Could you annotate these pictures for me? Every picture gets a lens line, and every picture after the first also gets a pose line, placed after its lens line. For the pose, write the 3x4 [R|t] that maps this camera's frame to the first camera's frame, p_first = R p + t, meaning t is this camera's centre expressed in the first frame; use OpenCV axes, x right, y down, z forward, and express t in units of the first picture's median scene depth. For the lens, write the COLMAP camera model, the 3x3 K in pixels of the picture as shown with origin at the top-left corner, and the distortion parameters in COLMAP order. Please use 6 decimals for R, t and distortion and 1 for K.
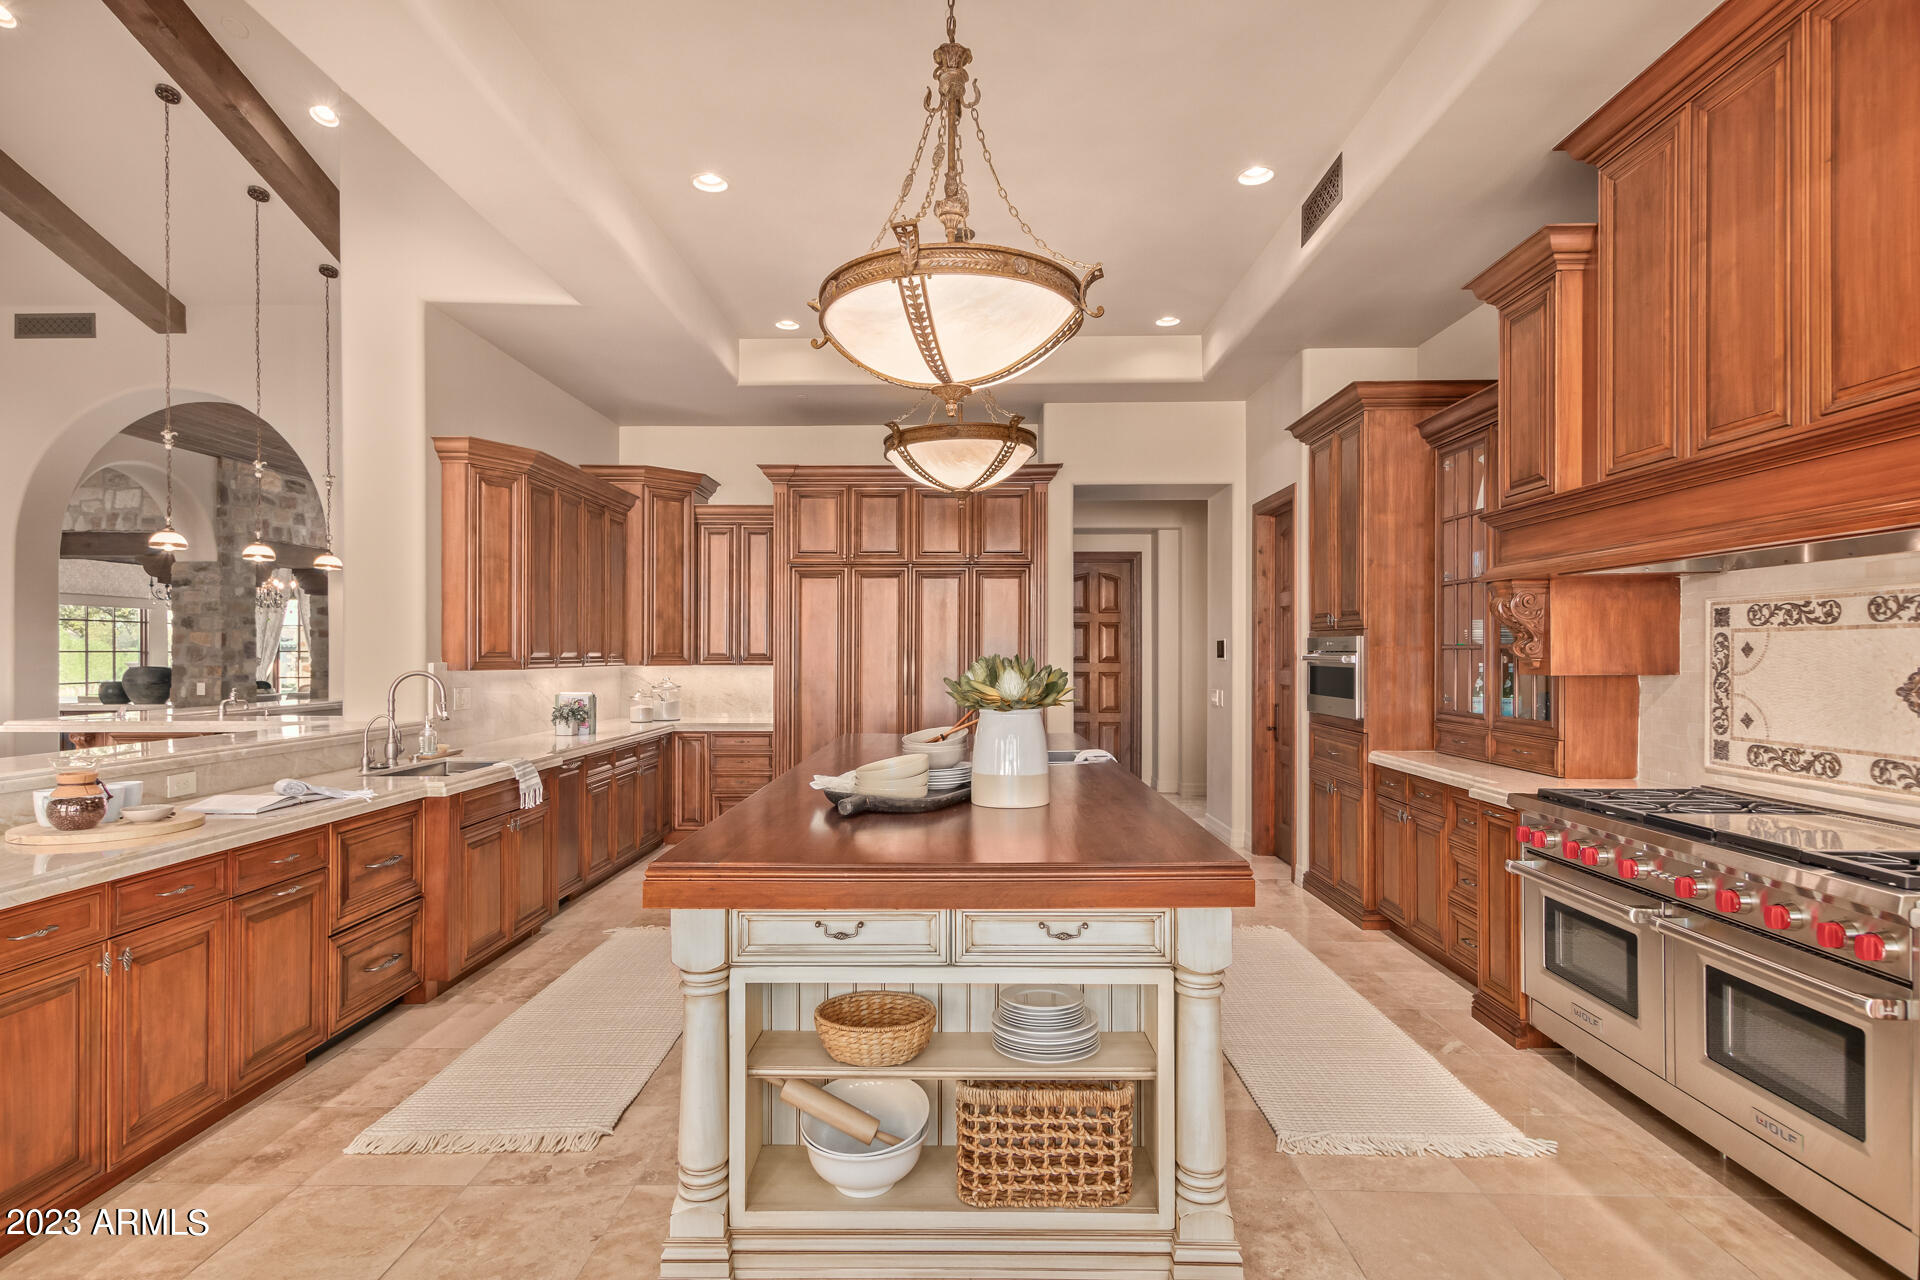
lens RADIAL K [[982.6, 0, 956.5], [0, 982.6, 648.8], [0, 0, 1]] dist [0.020222, -0.001223]
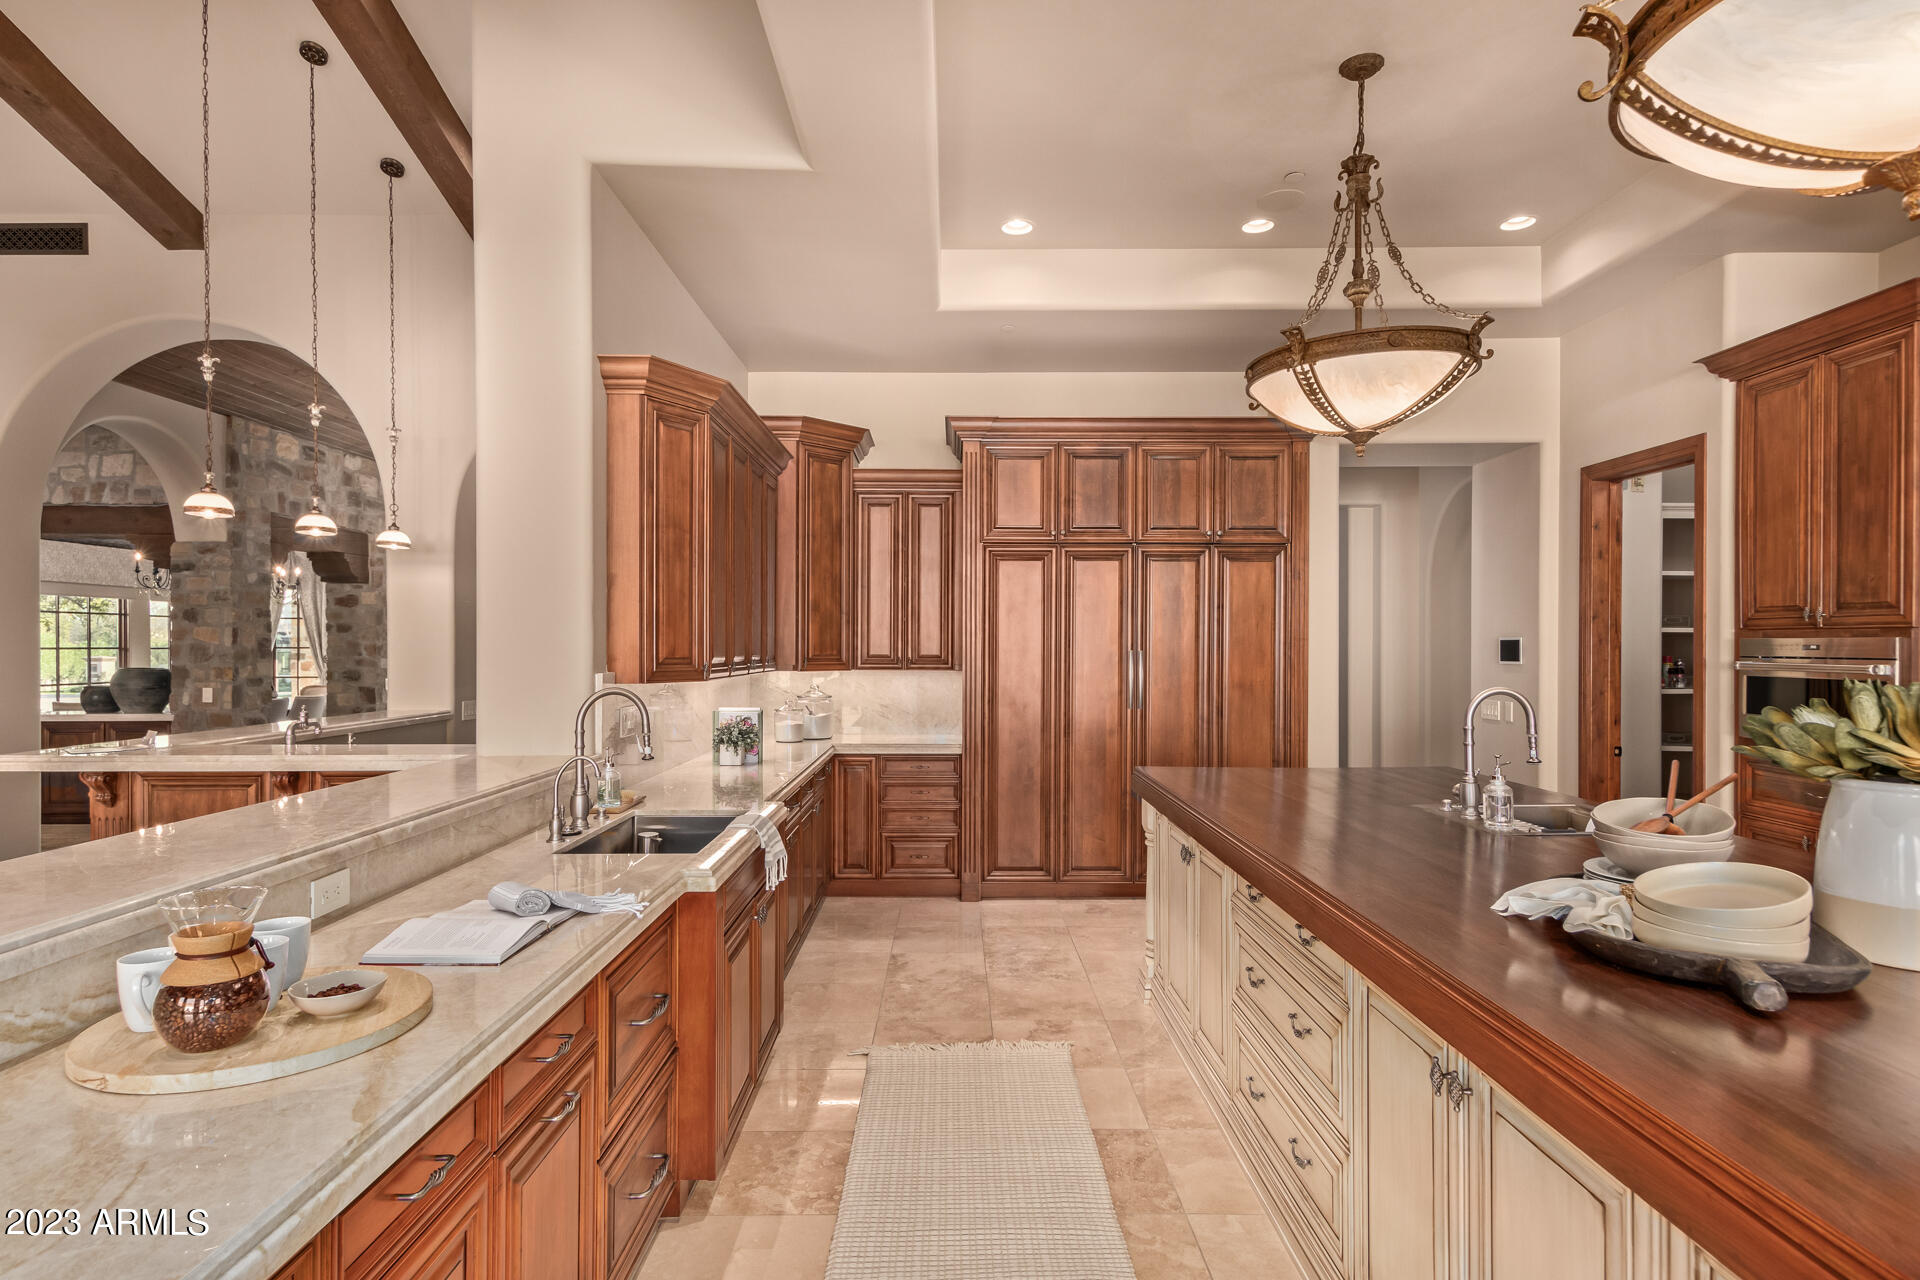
lens RADIAL K [[1004.1, 0, 960.4], [0, 1004.1, 645.9], [0, 0, 1]] dist [0.017027, -0.000525]
pose [[0.999769, 0.001006, 0.021455, -0.244435], [-0.001078, 0.999994, 0.003361, -0.007011], [-0.021451, -0.003383, 0.999764, 0.230278]]
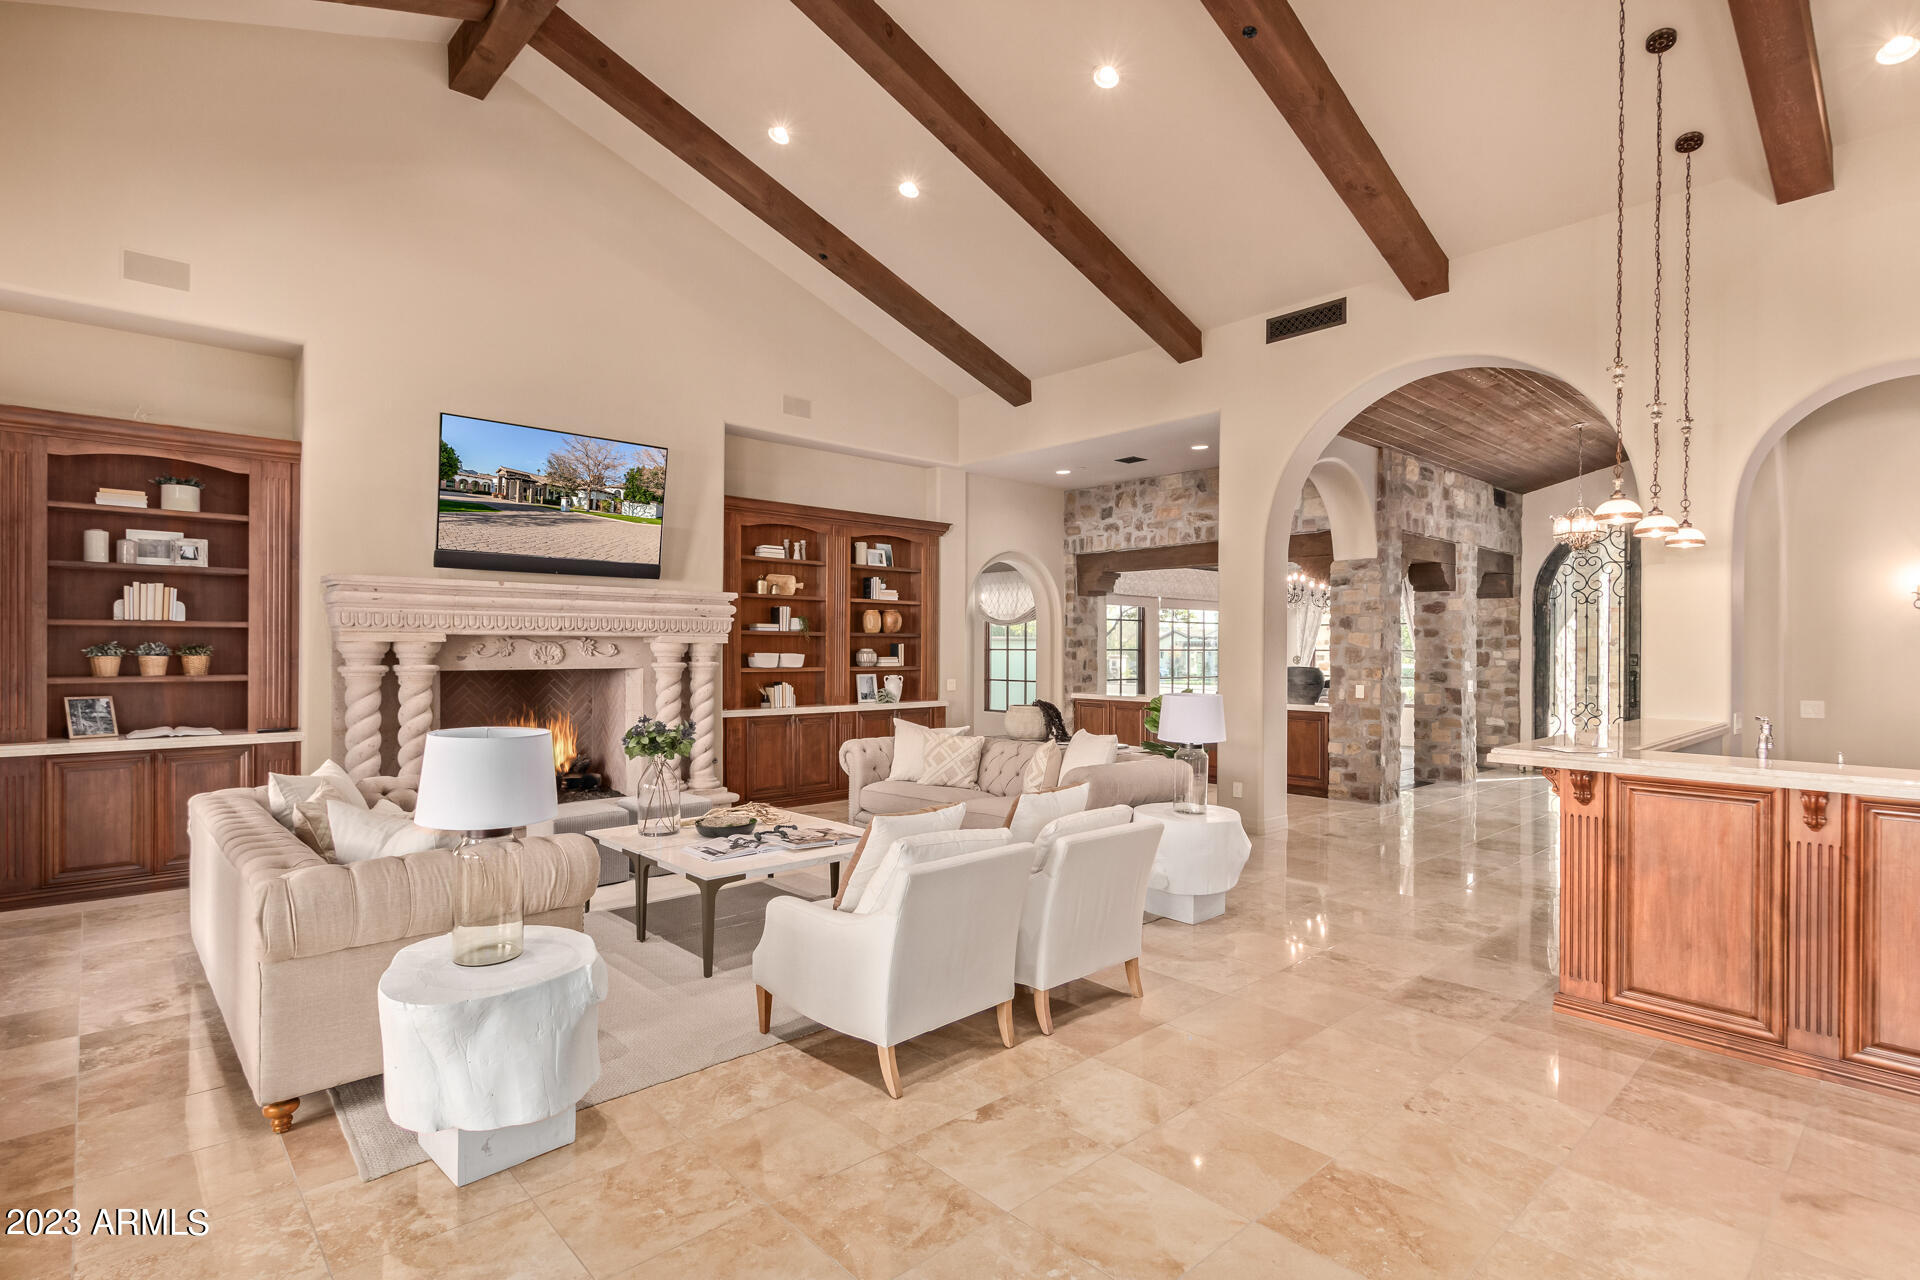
lens RADIAL K [[937.7, 0, 956.3], [0, 937.7, 647.1], [0, 0, 1]] dist [0.012961, -0.000328]
pose [[0.687958, 0.004459, -0.725736, -0.600665], [-0.002902, 0.999990, 0.003394, -0.007672], [0.725744, -0.000229, 0.687964, 0.151390]]
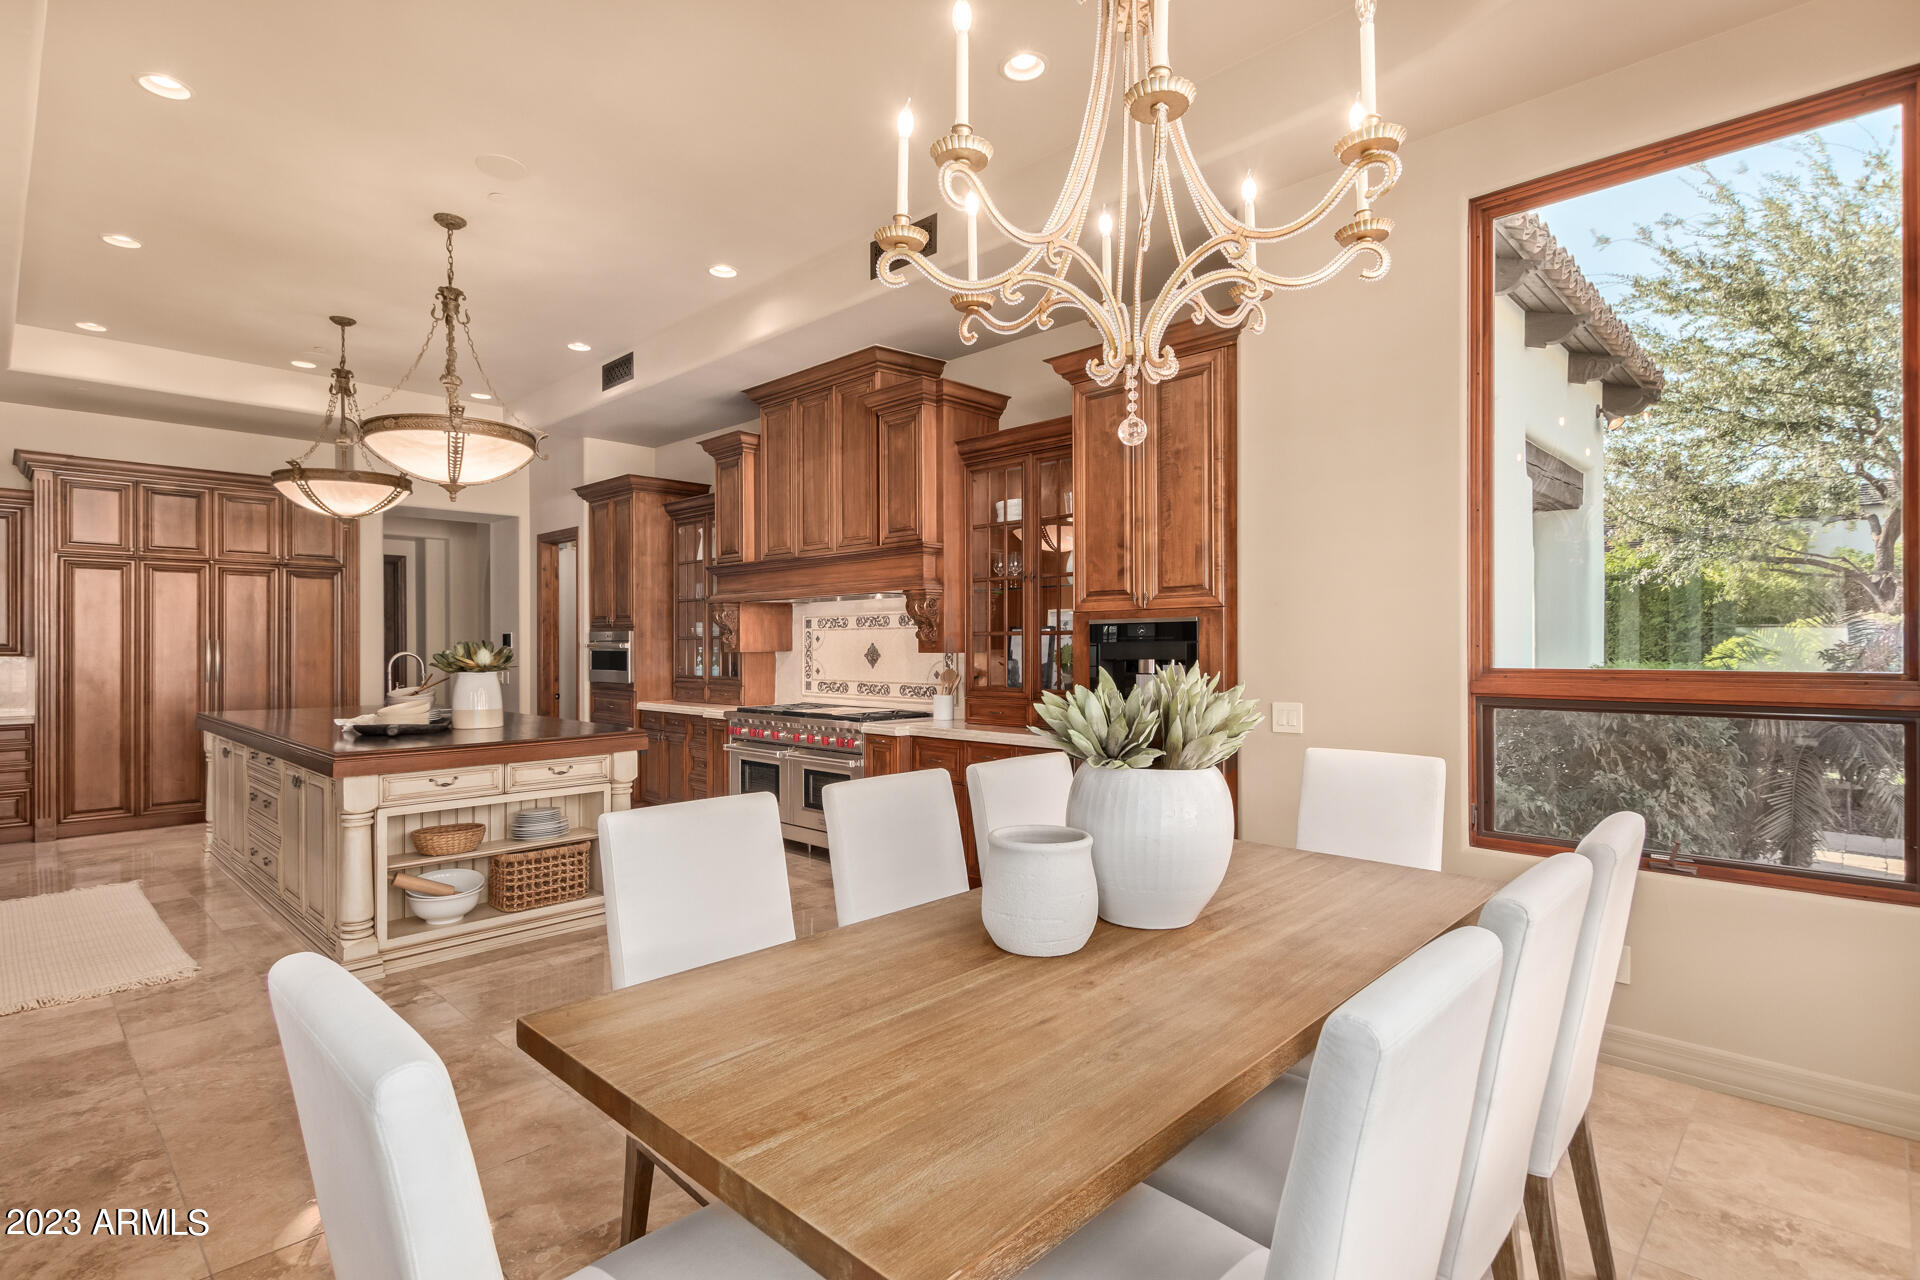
lens RADIAL K [[932.8, 0, 956.9], [0, 932.8, 647.0], [0, 0, 1]] dist [0.014537, -0.007044]
pose [[0.685295, -0.003626, 0.728256, -0.283775], [0.000927, 0.999991, 0.004107, 0.005983], [-0.728265, -0.002140, 0.685293, -0.364274]]
